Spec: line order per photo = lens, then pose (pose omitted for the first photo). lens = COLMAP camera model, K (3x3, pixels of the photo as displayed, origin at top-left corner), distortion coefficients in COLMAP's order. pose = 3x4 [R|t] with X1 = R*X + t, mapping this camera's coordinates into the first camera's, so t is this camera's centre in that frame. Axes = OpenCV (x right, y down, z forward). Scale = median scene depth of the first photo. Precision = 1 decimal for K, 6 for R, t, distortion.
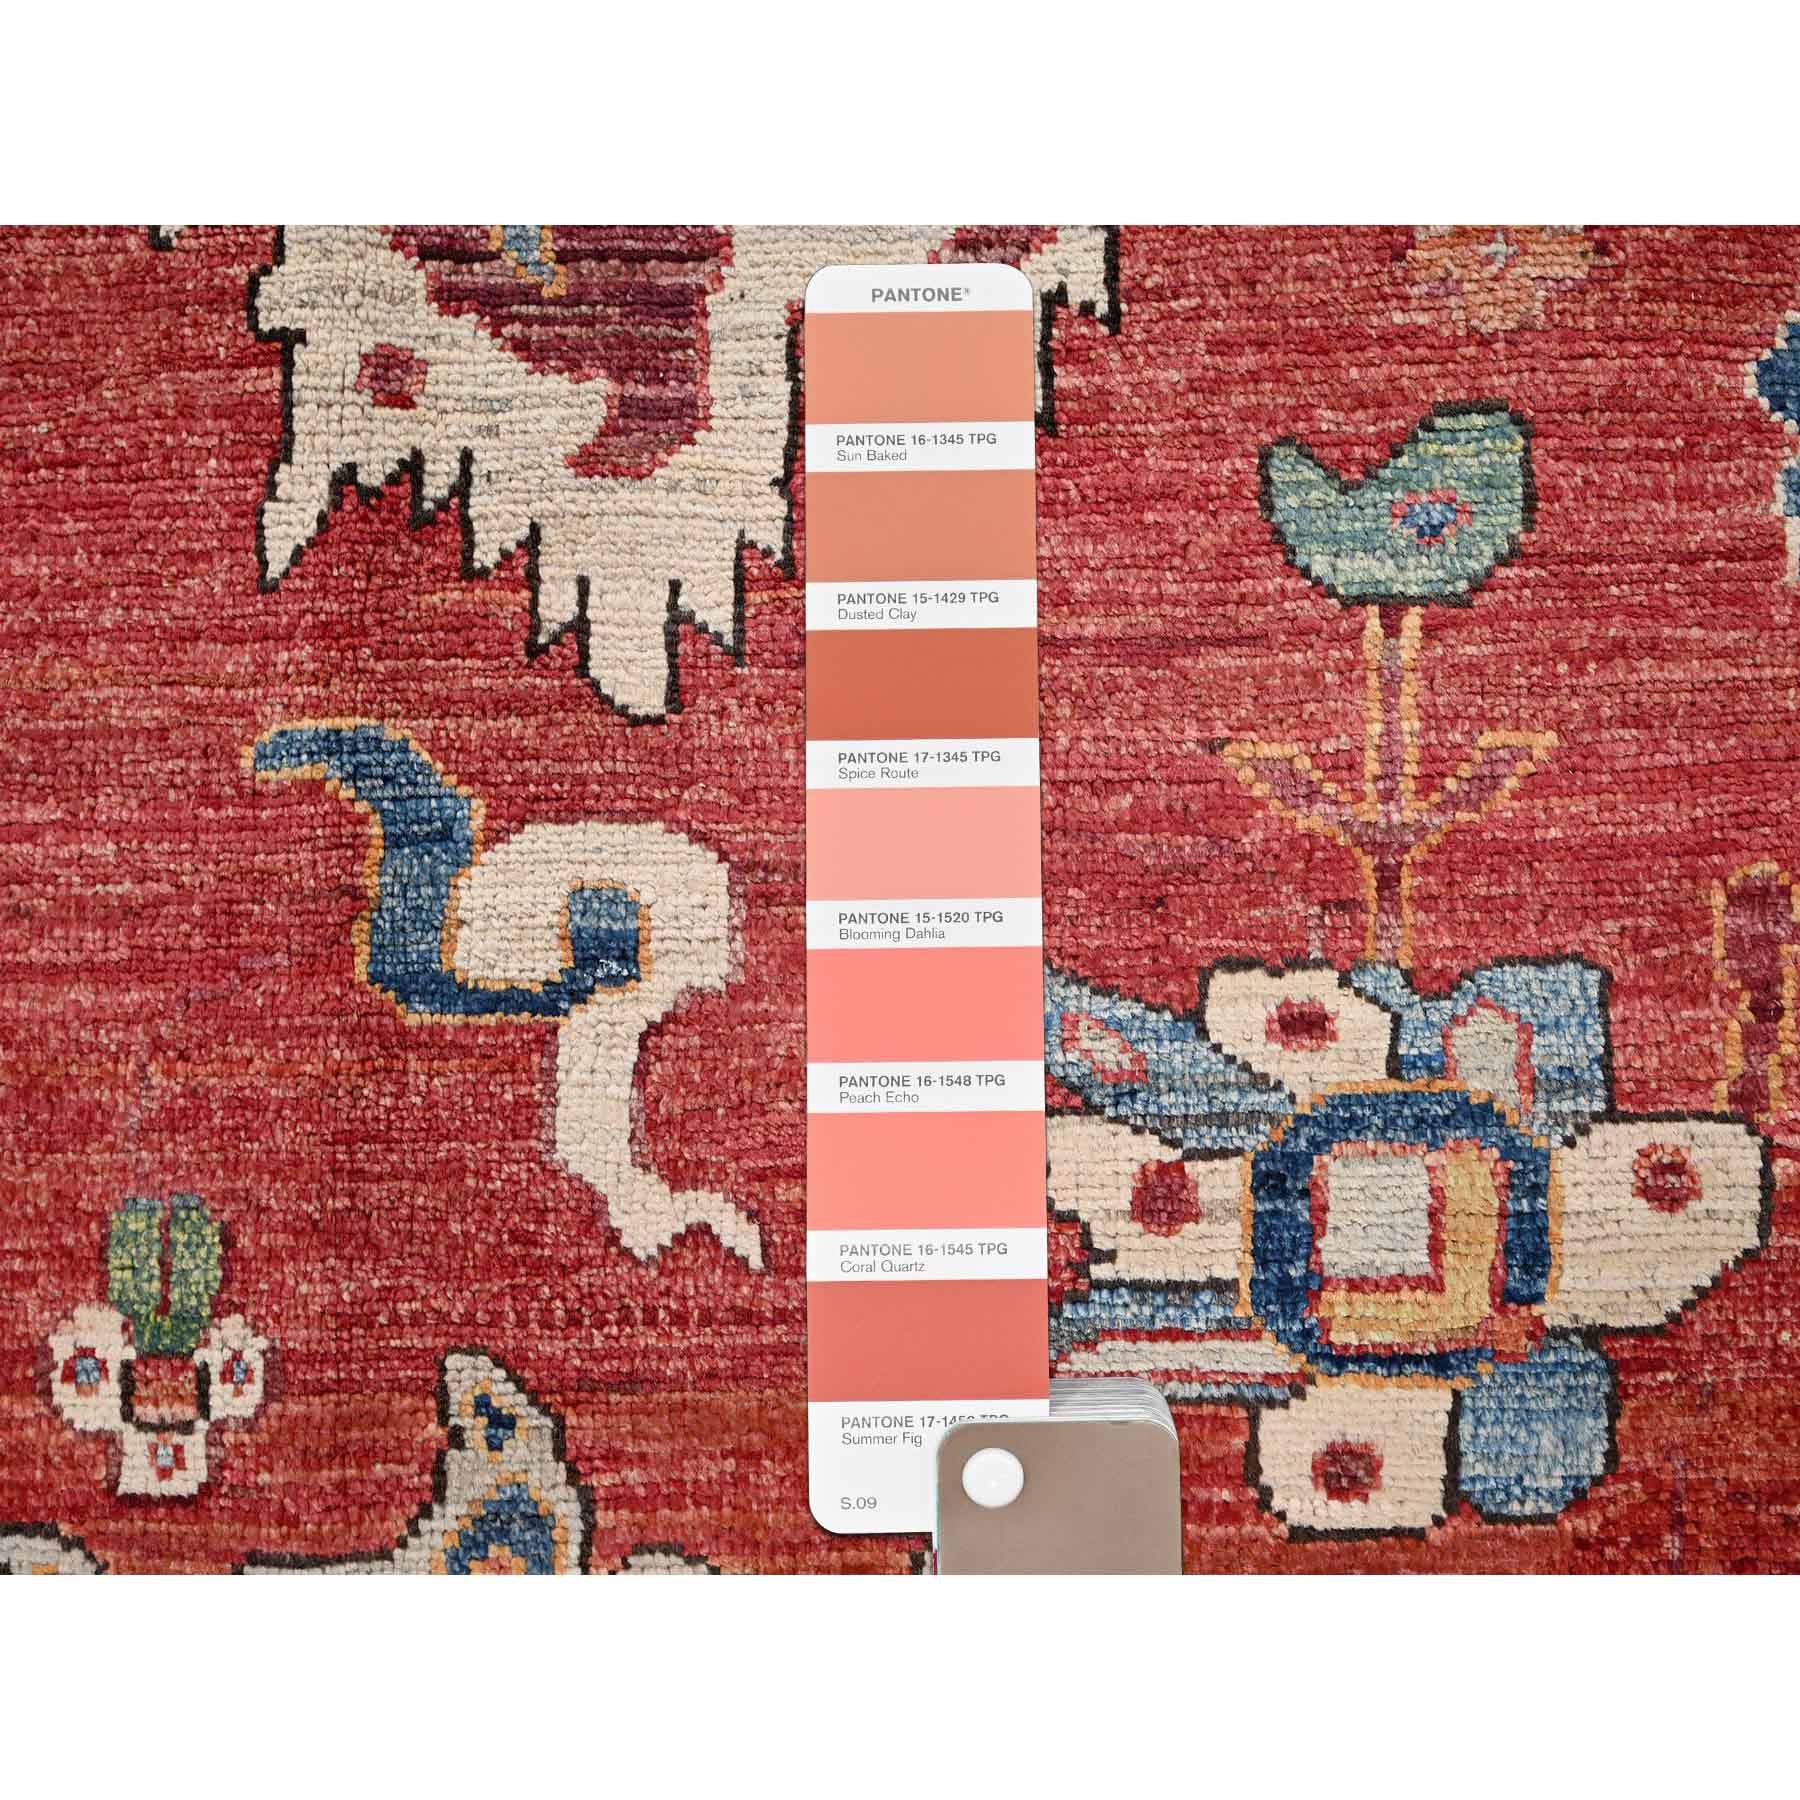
lens RADIAL K [[2057.4, 0, 899.8], [0, 2057.4, 900.1], [0, 0, 1]] dist [-0.005105, 0.000000]
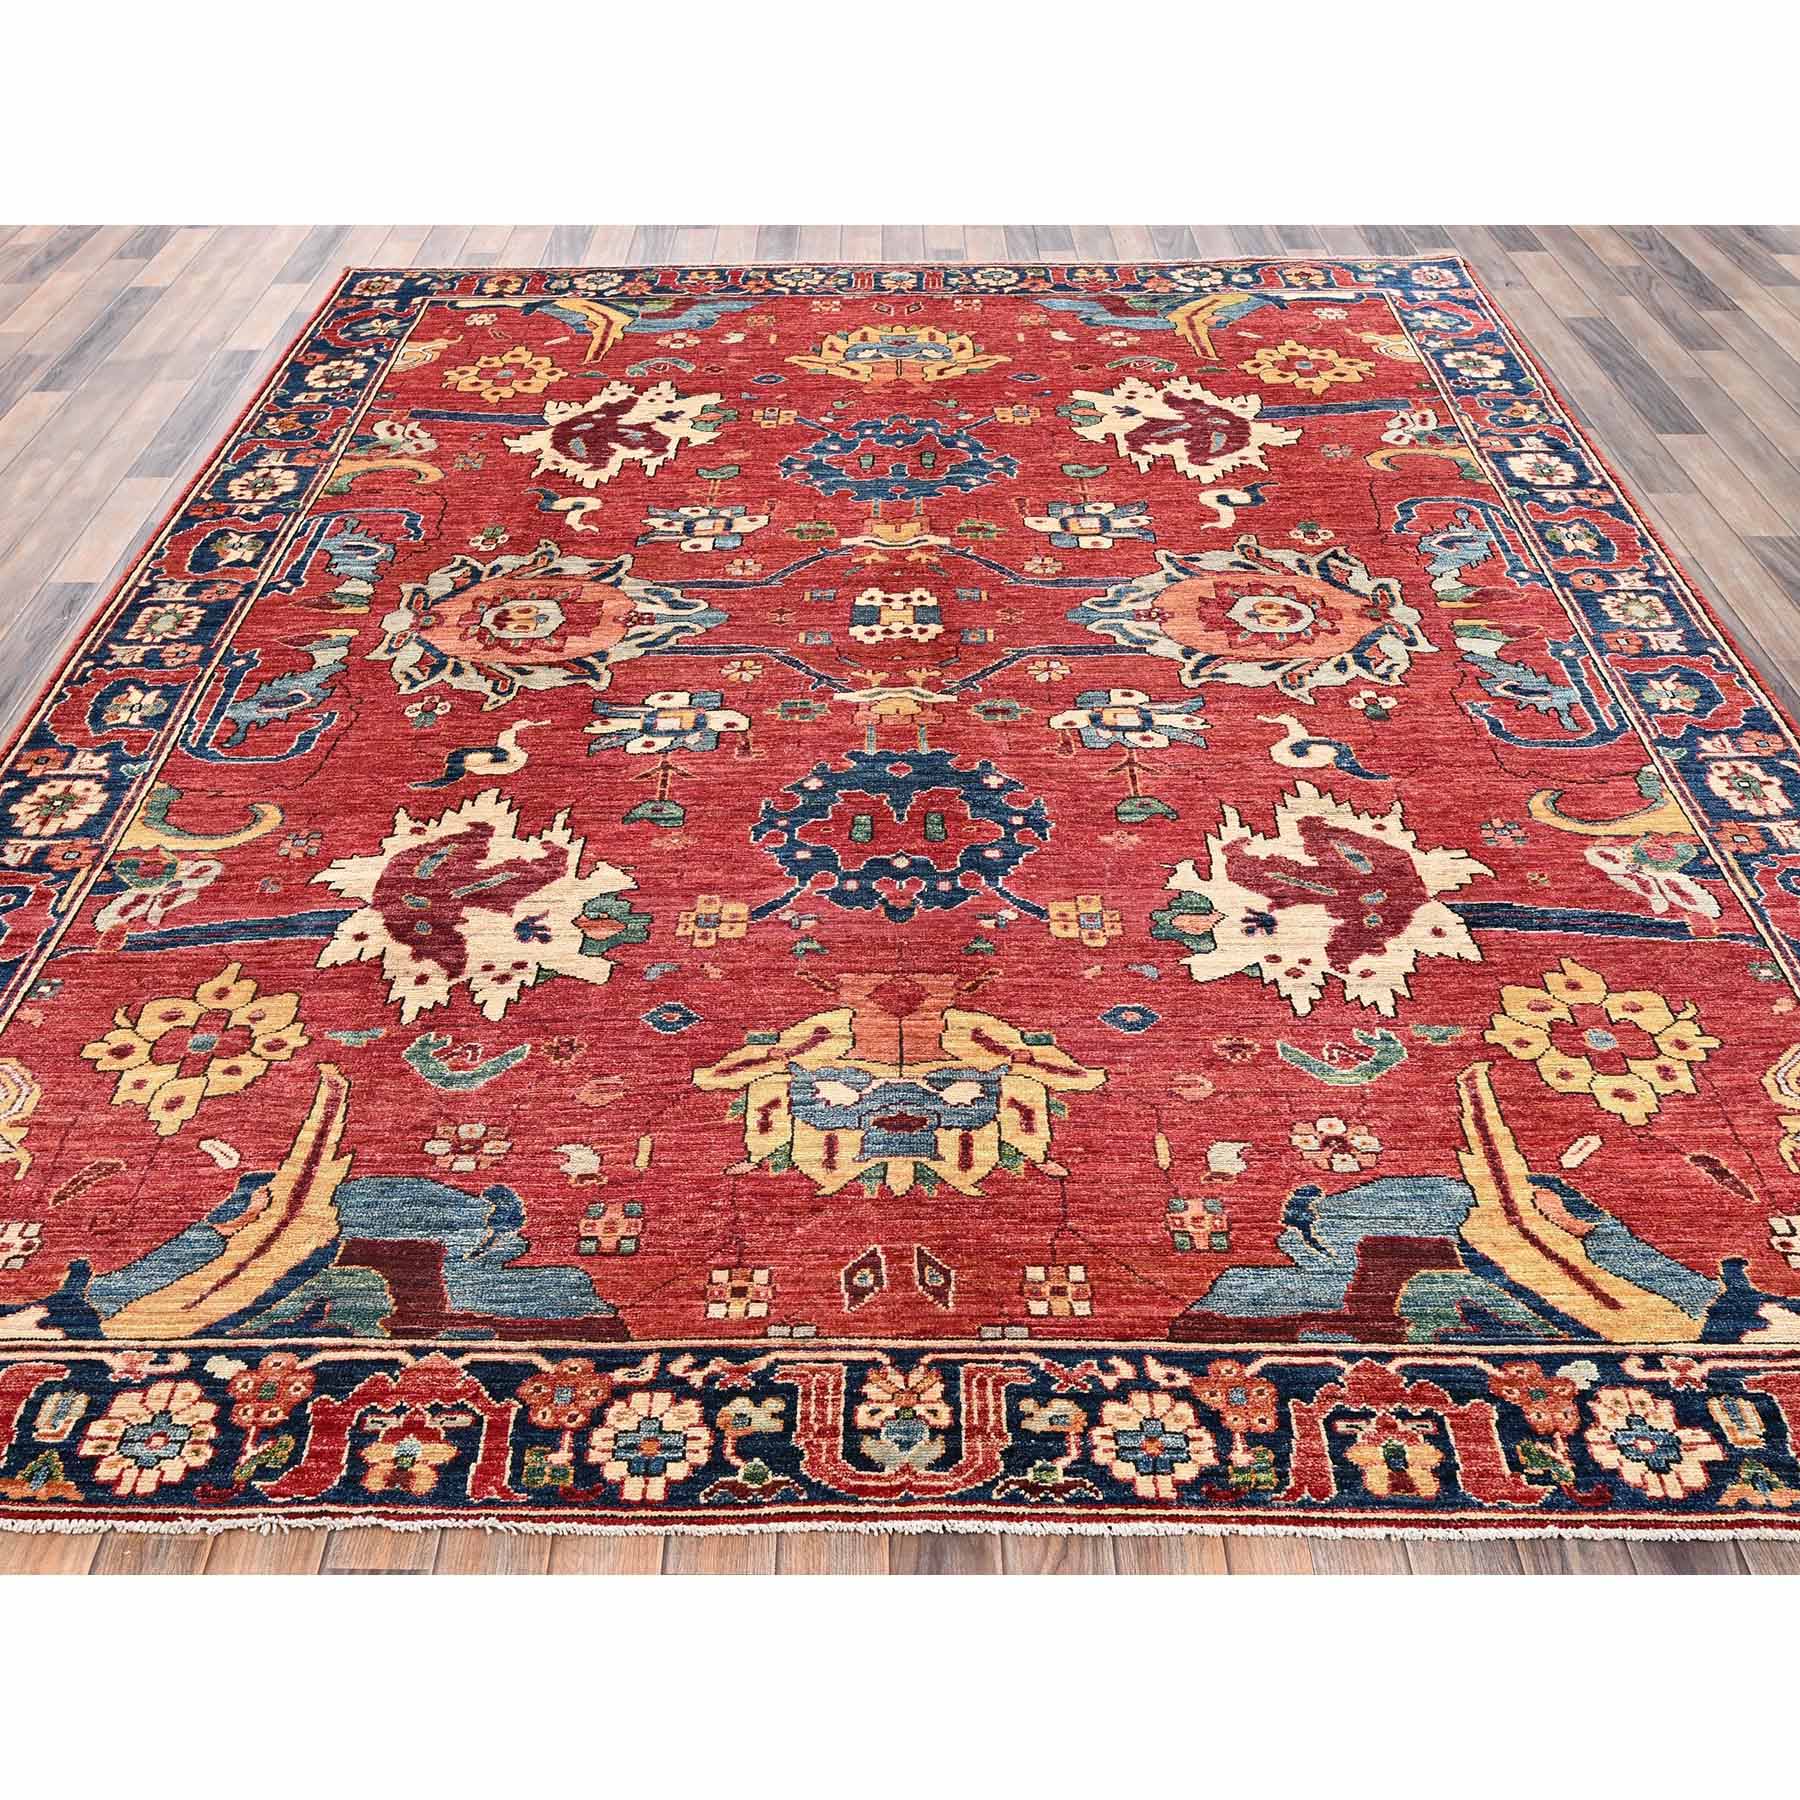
lens RADIAL K [[1668.8, 0, 900.8], [0, 1668.8, 909.6], [0, 0, 1]] dist [-0.001683, 0.000000]
pose [[0.999741, 0.017397, 0.014705, 0.737971], [-0.000228, 0.653141, -0.757237, 4.451423], [-0.022779, 0.757037, 0.652975, -1.280602]]
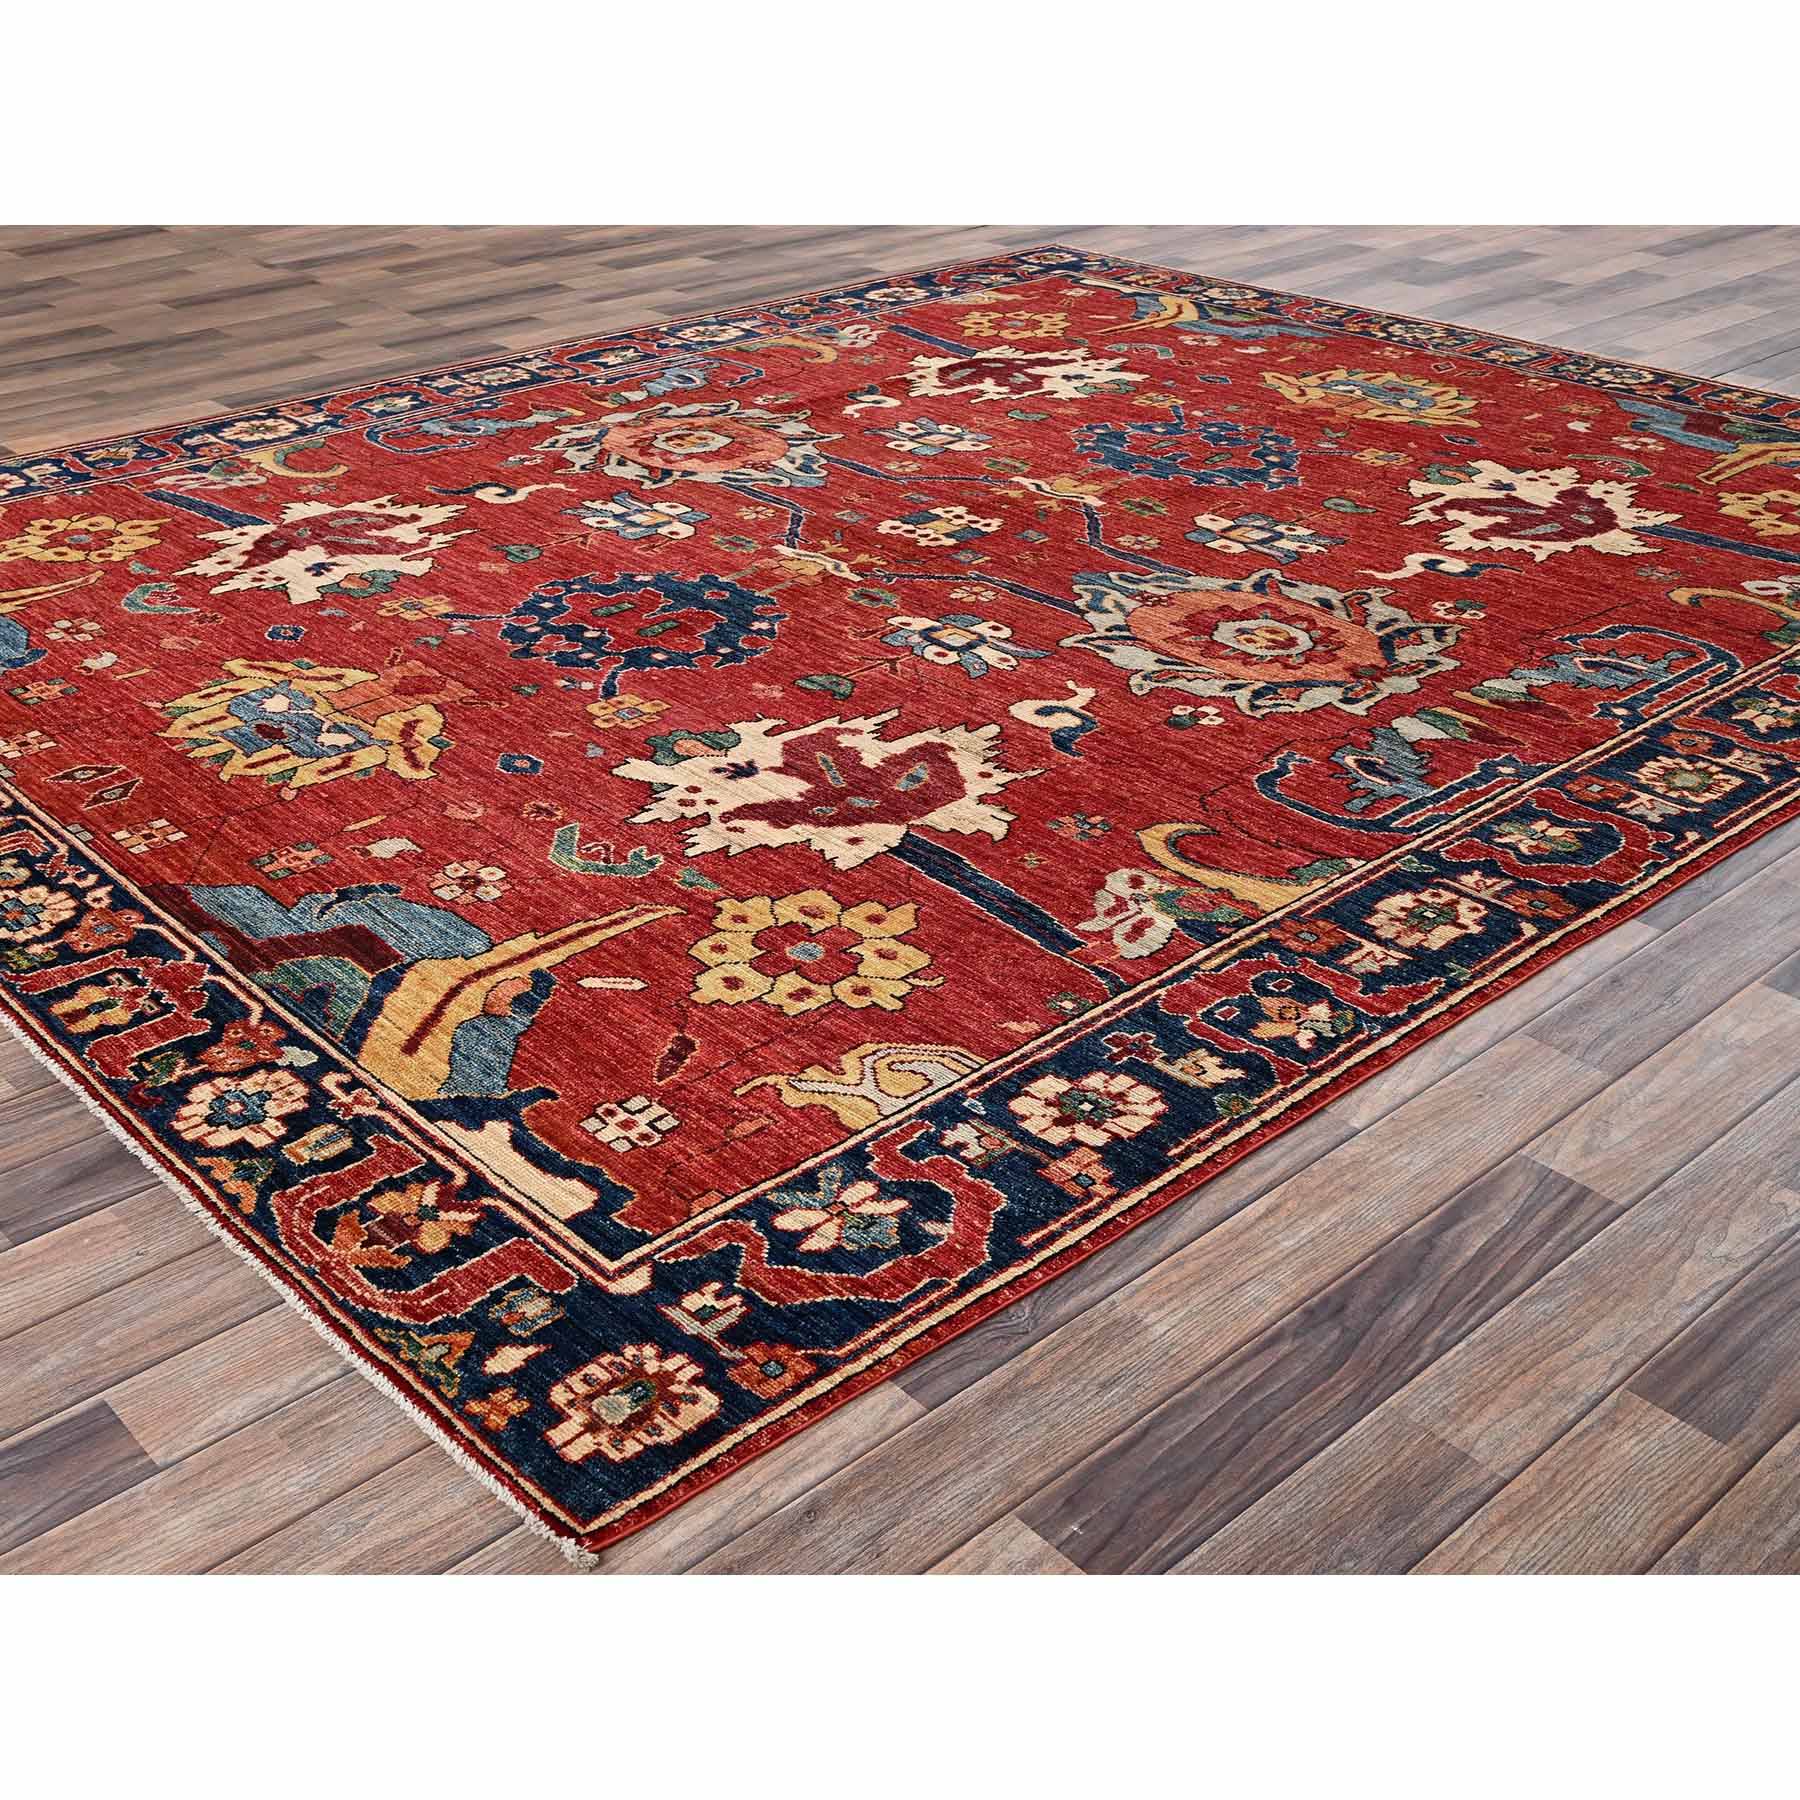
lens RADIAL K [[2059.5, 0, 889.1], [0, 2059.5, 898.9], [0, 0, 1]] dist [-0.001330, 0.000000]
pose [[0.683634, 0.379857, -0.623180, 4.147230], [-0.729753, 0.343824, -0.590970, 4.023292], [-0.010220, 0.858775, 0.512251, -0.807557]]
